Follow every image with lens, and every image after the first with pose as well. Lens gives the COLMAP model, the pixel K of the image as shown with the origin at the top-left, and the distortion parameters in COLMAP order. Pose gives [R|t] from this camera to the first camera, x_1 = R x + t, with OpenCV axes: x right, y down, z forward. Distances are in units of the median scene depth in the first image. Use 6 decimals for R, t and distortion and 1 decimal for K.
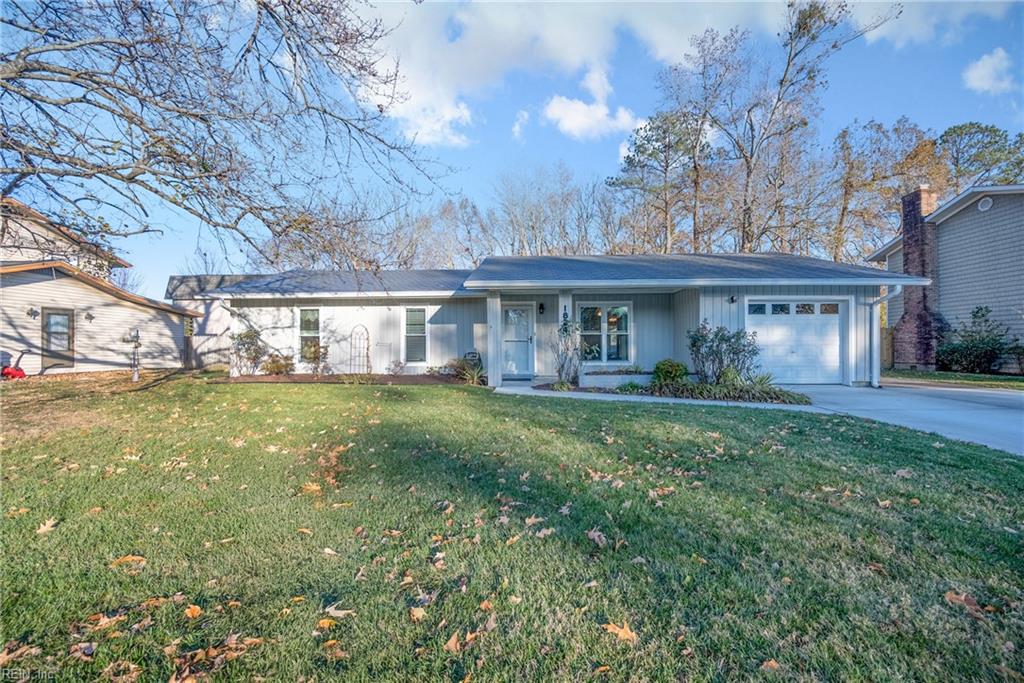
lens RADIAL K [[394.0, 0, 512.8], [0, 394.0, 342.0], [0, 0, 1]] dist [0.001294, -0.000067]
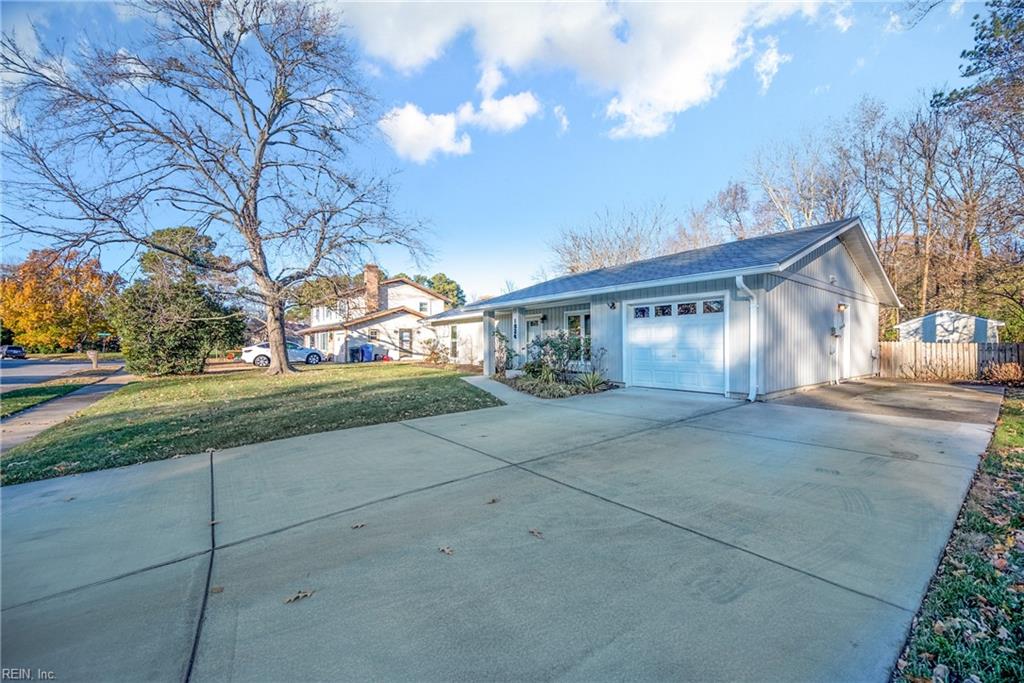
lens RADIAL K [[394.0, 0, 509.0], [0, 394.0, 345.0], [0, 0, 1]] dist [0.001294, -0.000067]
pose [[0.646995, -0.002106, -0.762491, 0.943133], [0.013943, 0.999862, 0.009069, -0.011845], [0.762366, -0.016499, 0.646935, 0.078683]]
